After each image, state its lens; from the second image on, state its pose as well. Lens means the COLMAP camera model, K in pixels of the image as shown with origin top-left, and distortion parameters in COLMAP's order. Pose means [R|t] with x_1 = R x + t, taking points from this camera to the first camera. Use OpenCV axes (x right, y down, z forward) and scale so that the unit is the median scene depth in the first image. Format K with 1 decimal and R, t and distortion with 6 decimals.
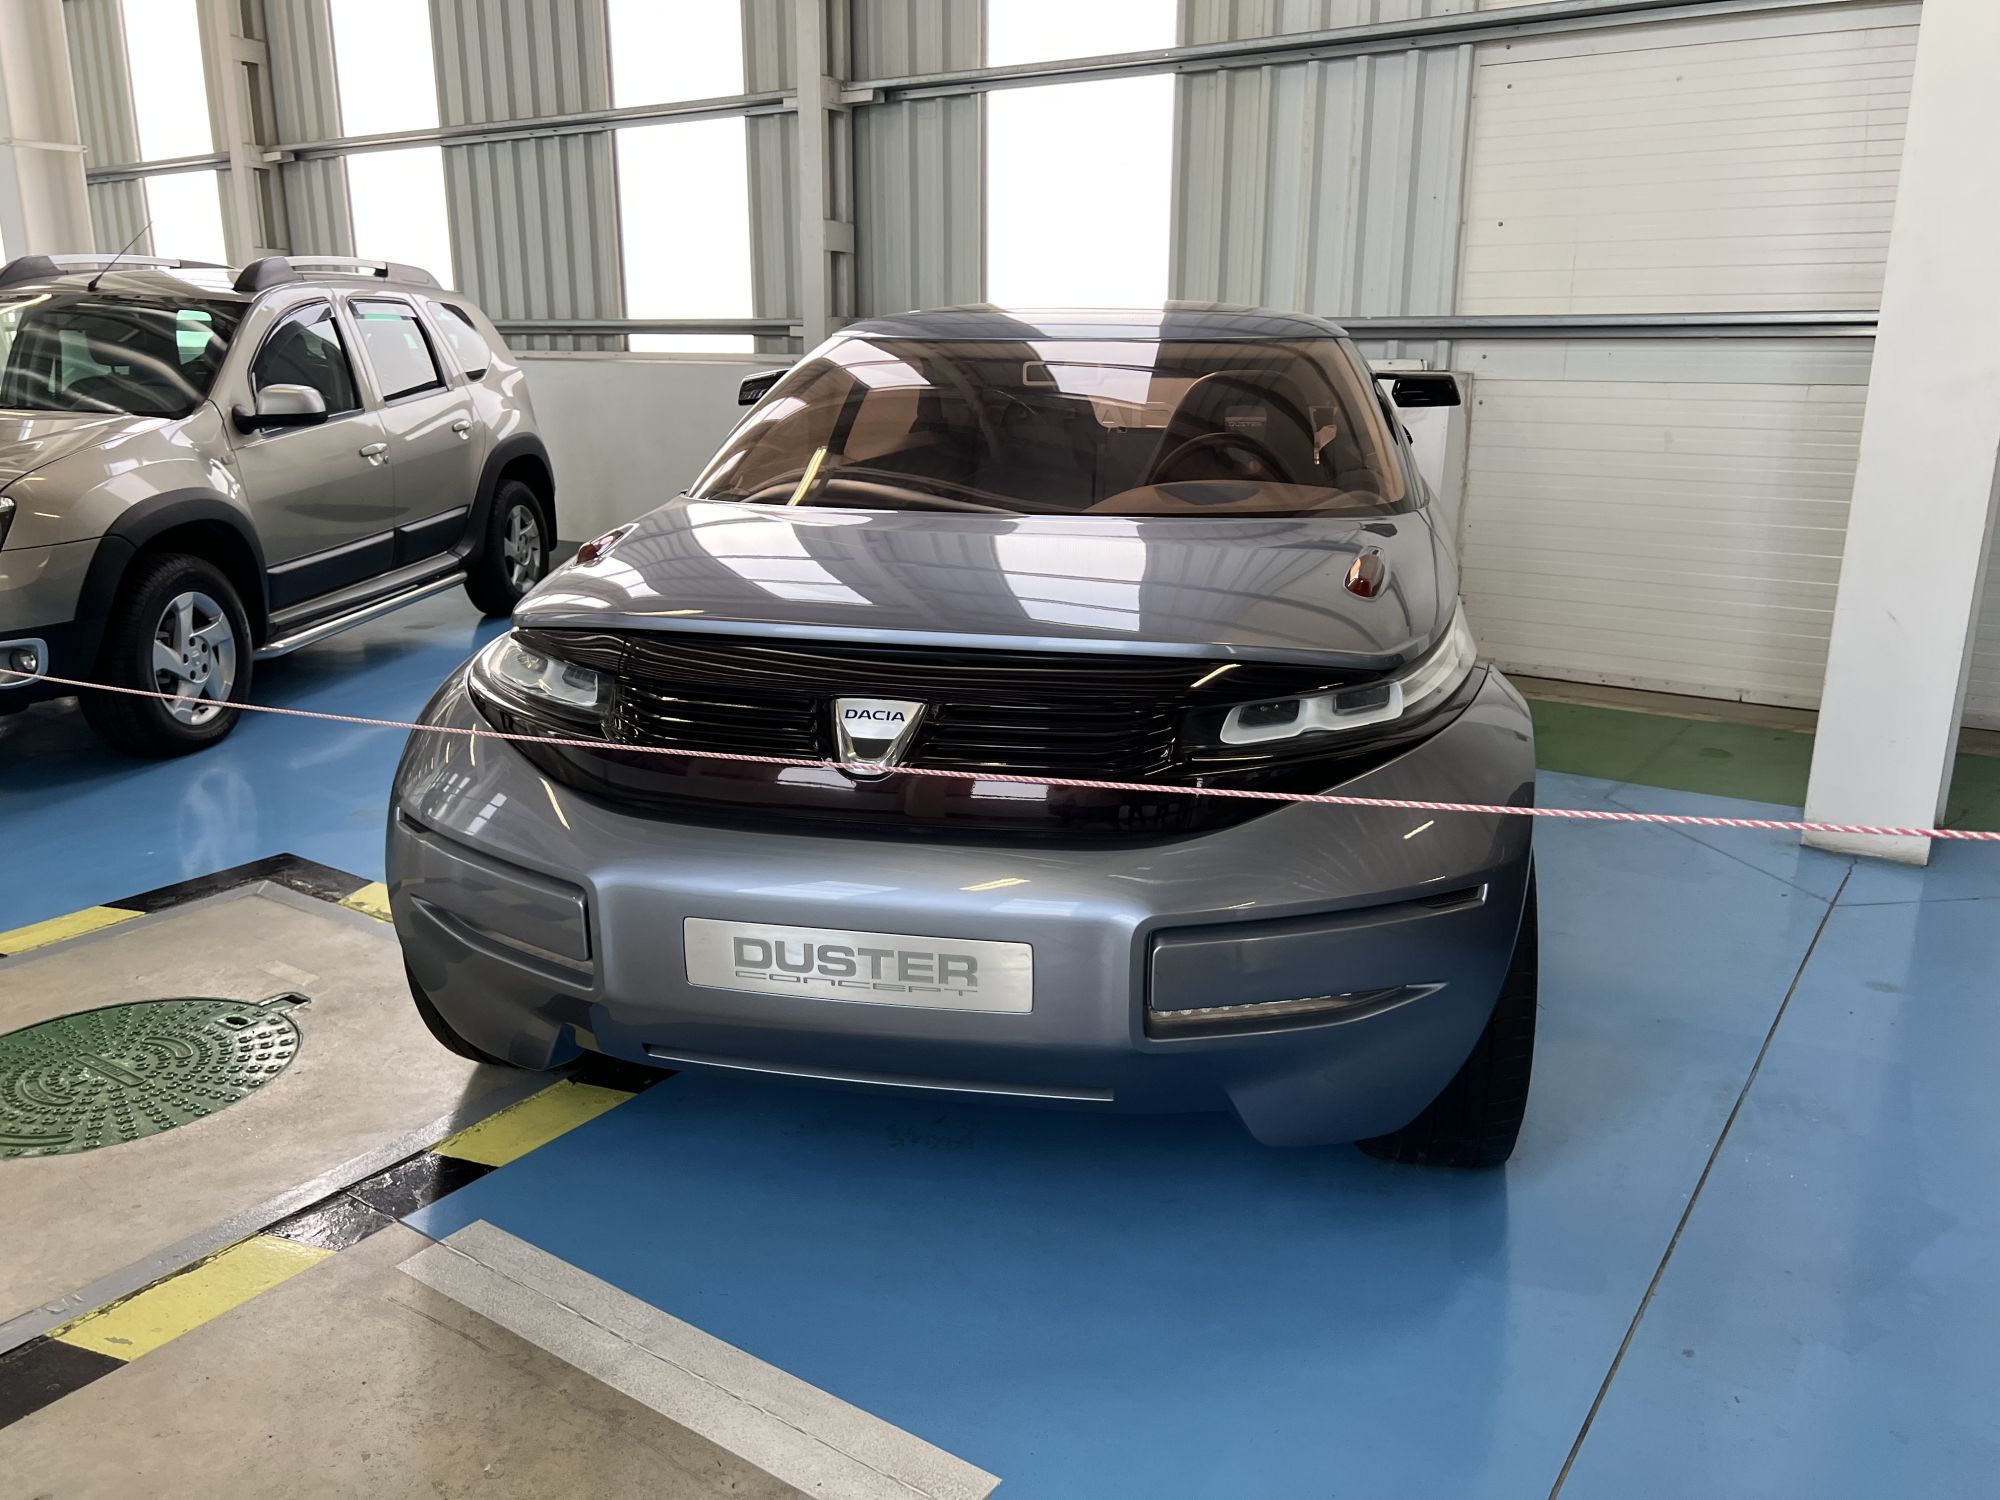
lens RADIAL K [[1499.8, 0, 1001.0], [0, 1499.8, 722.5], [0, 0, 1]] dist [0.043514, -0.044513]
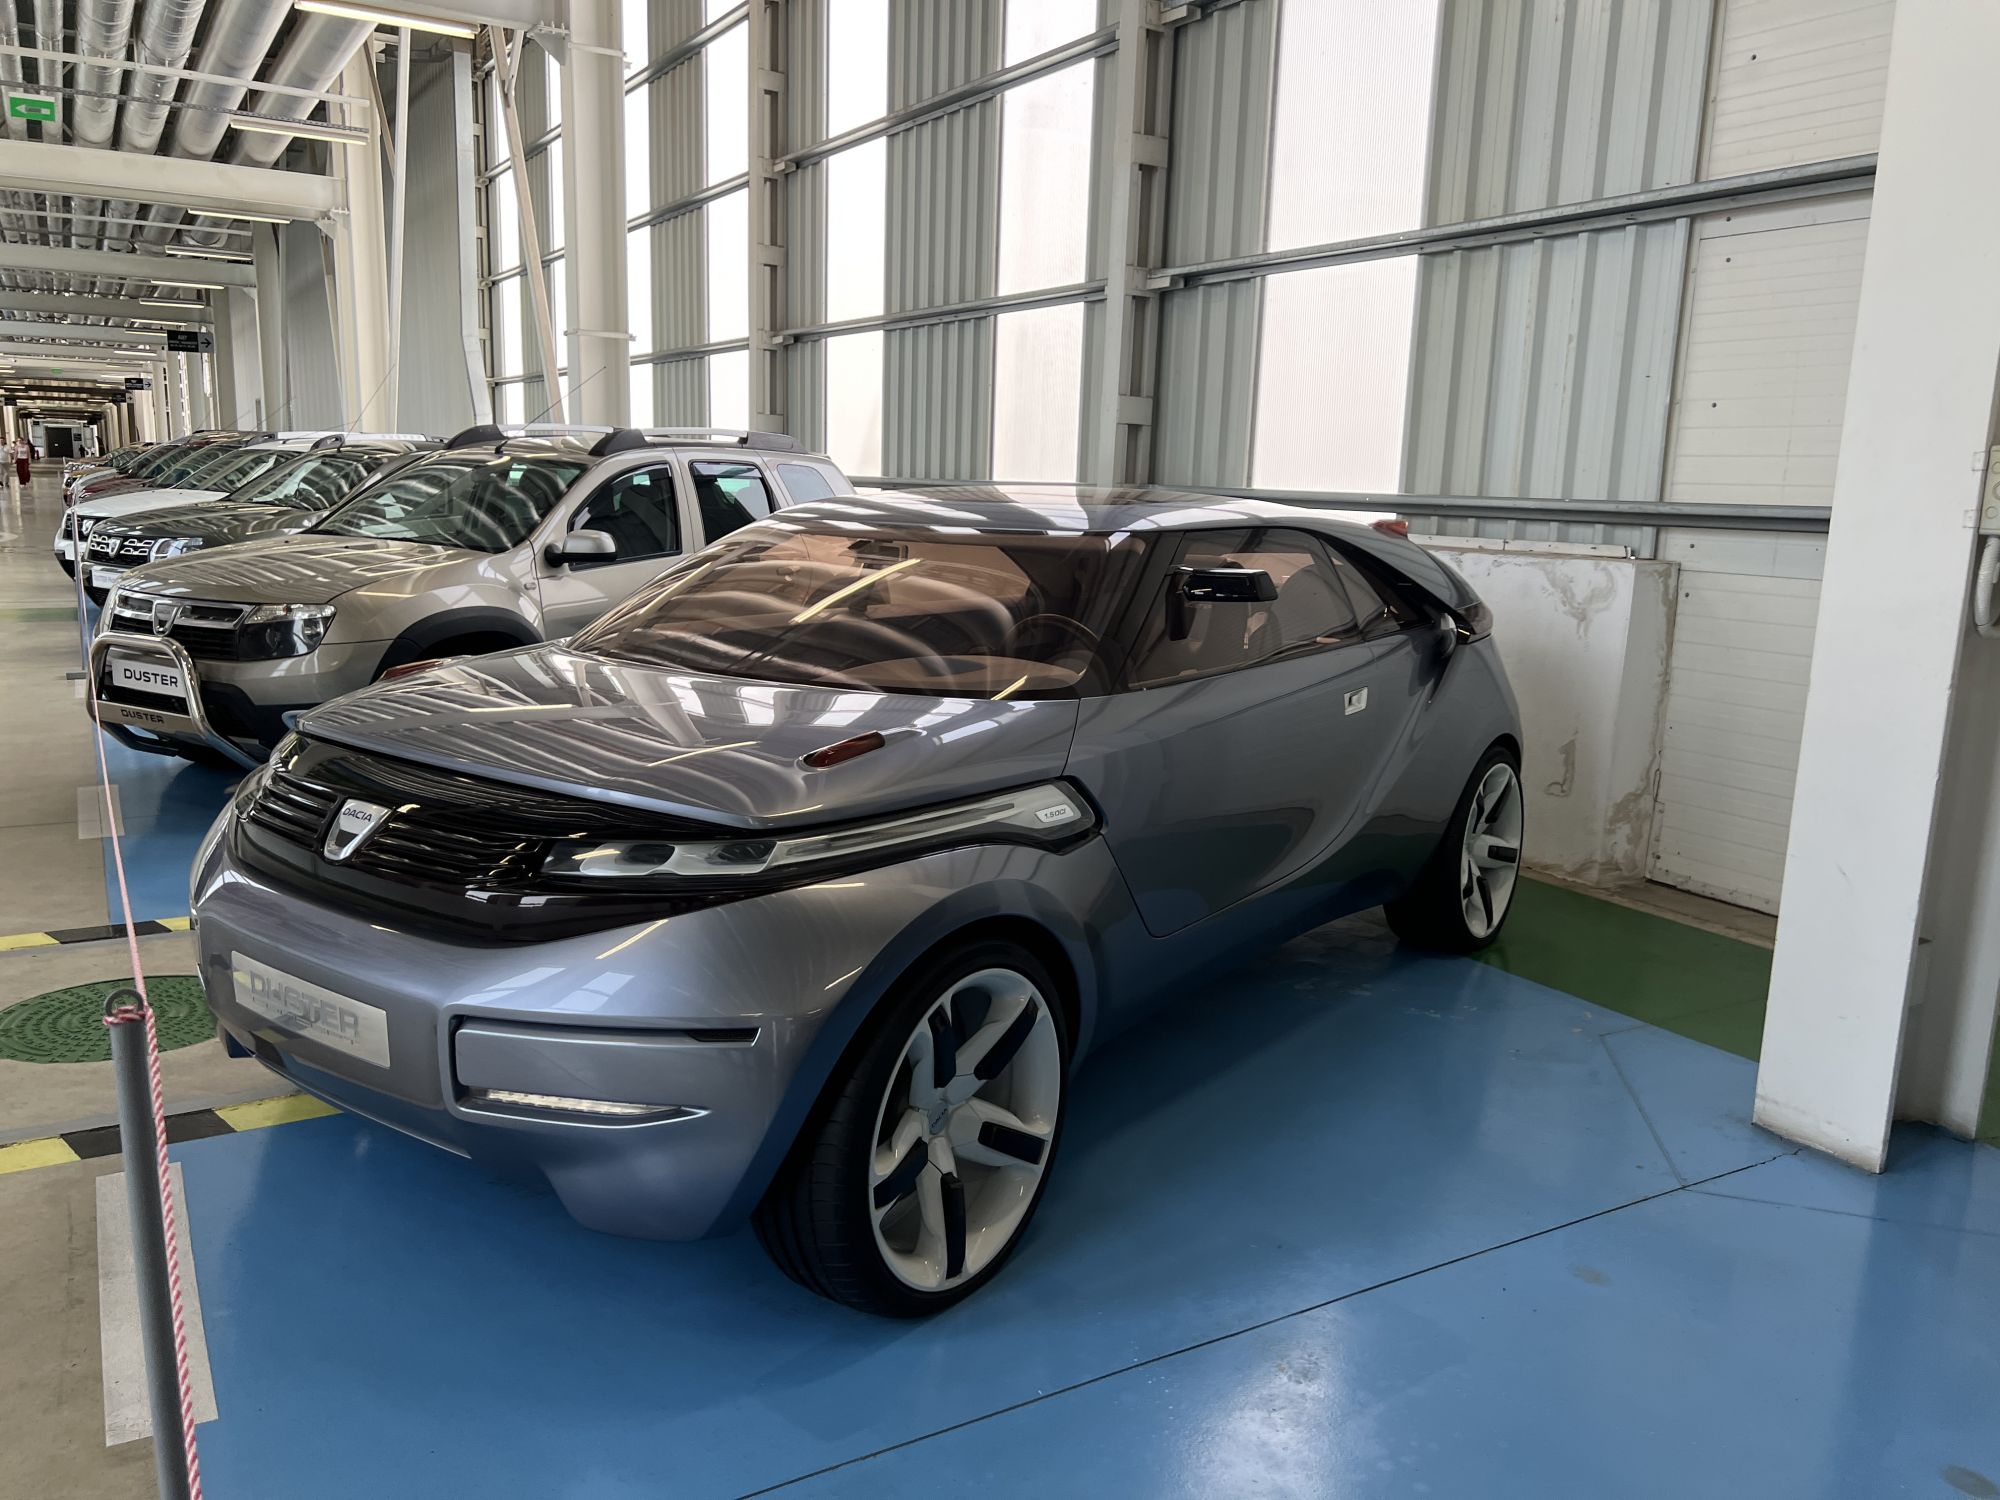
lens RADIAL K [[1499.8, 0, 1000.1], [0, 1499.8, 736.6], [0, 0, 1]] dist [0.043514, -0.044513]
pose [[0.908175, 0.093890, -0.407926, 0.294954], [-0.127481, 0.990265, -0.055890, -0.021865], [0.398707, 0.102761, 0.911303, 0.010966]]
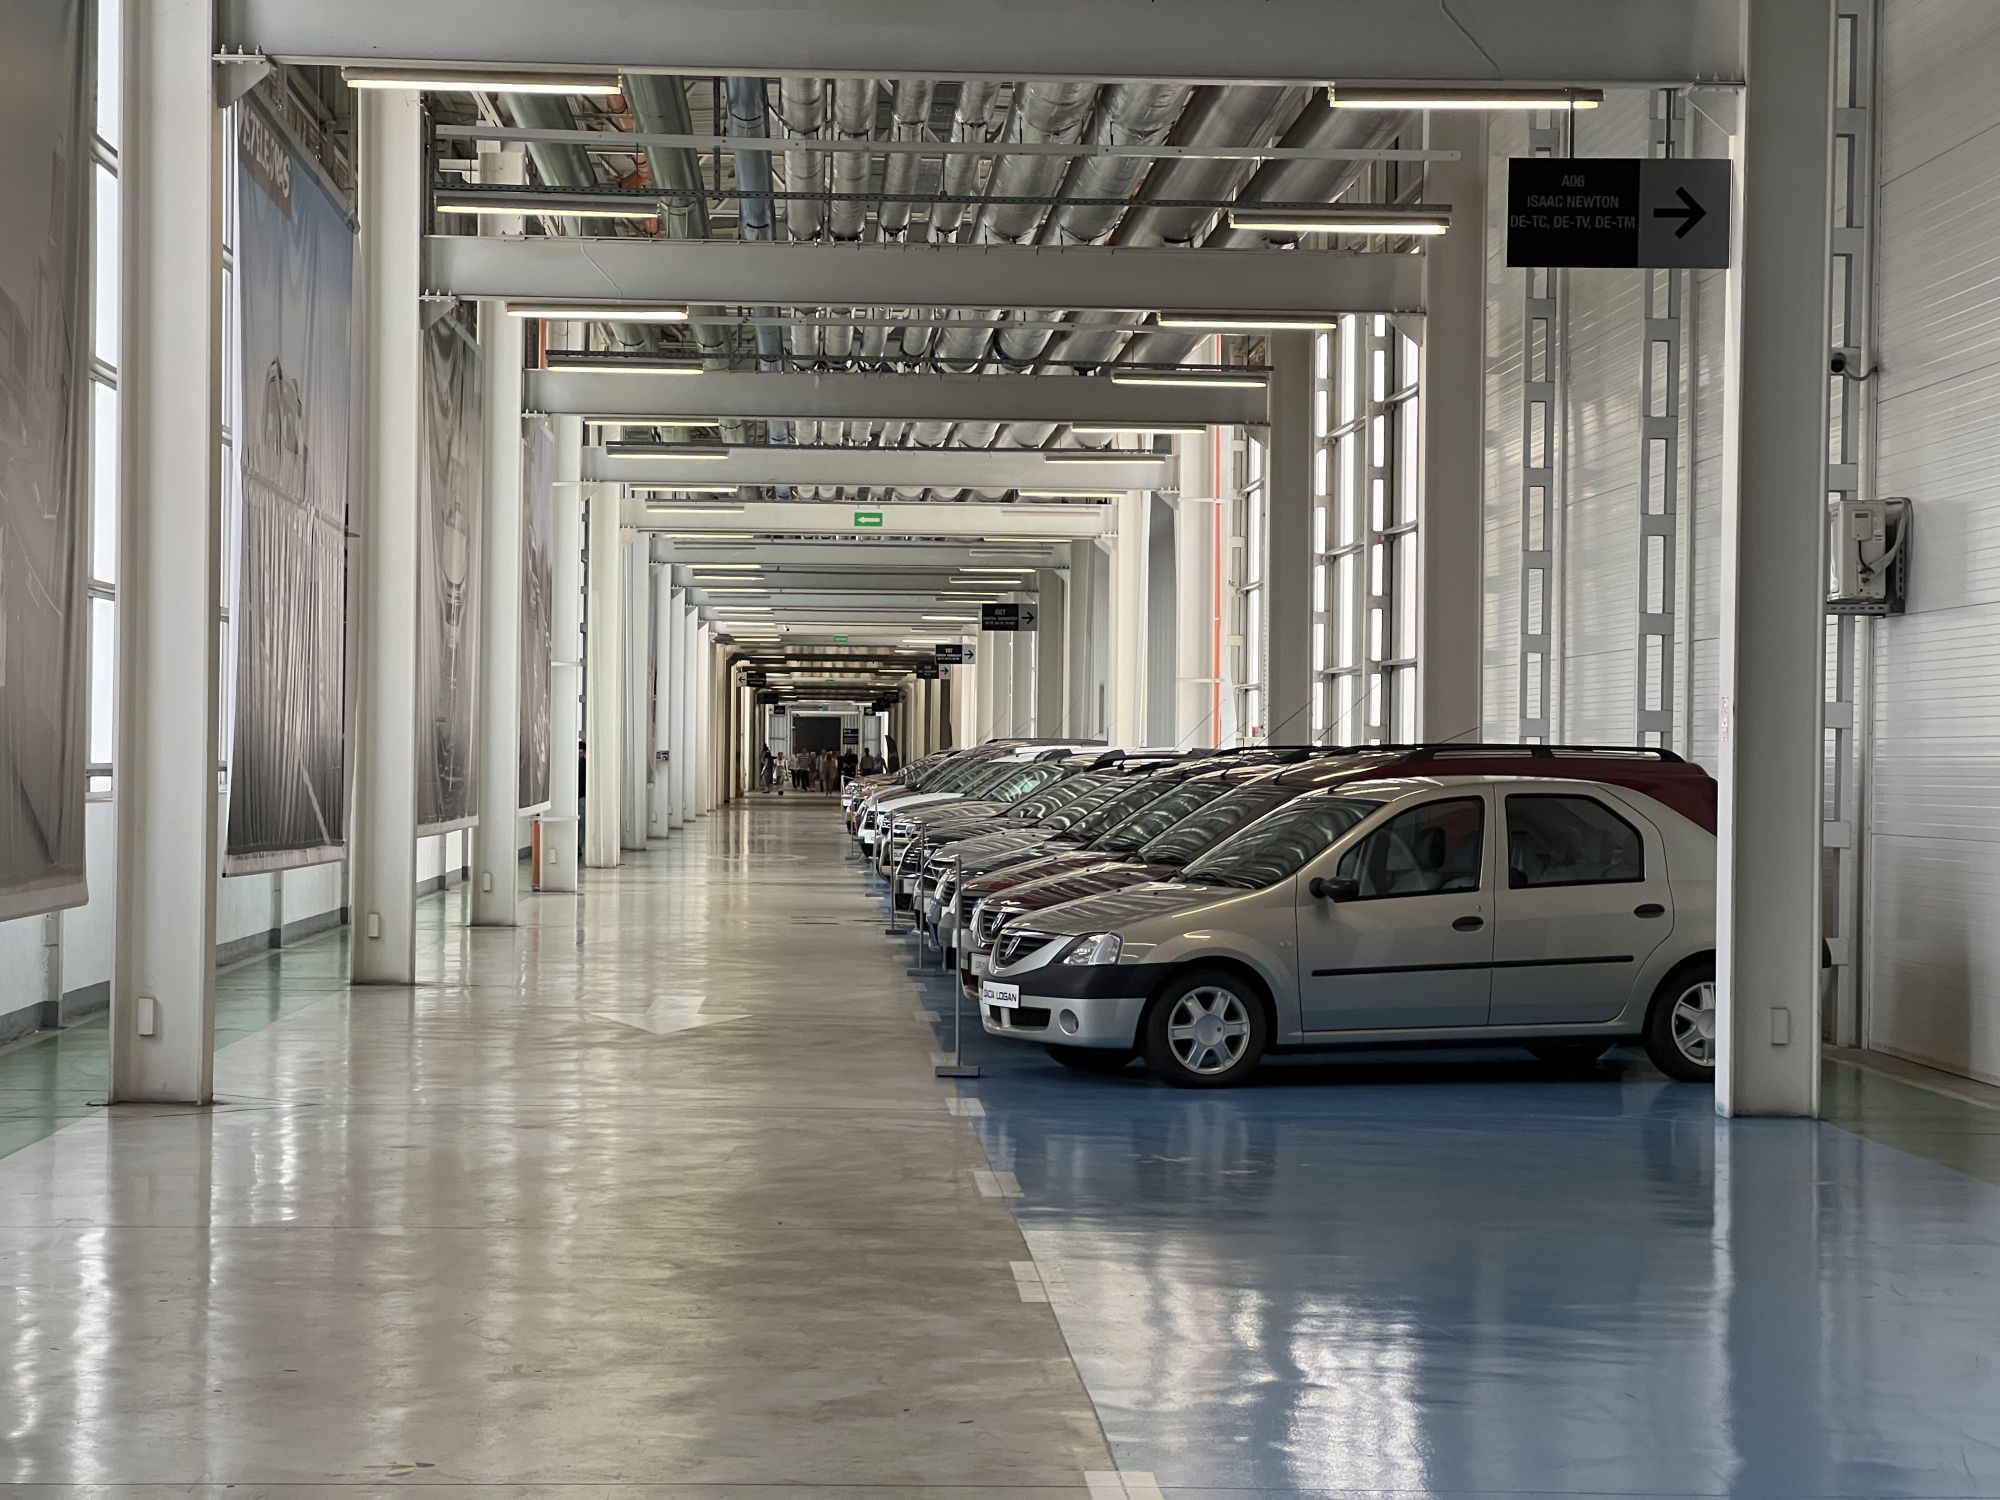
lens RADIAL K [[4465.1, 0, 999.9], [0, 4465.1, 750.4], [0, 0, 1]] dist [-0.020644, 0.000000]
pose [[0.593556, 0.003384, -0.804785, 4.842111], [-0.208995, 0.966332, -0.150078, 0.765134], [0.777182, 0.257276, 0.574280, -3.079629]]
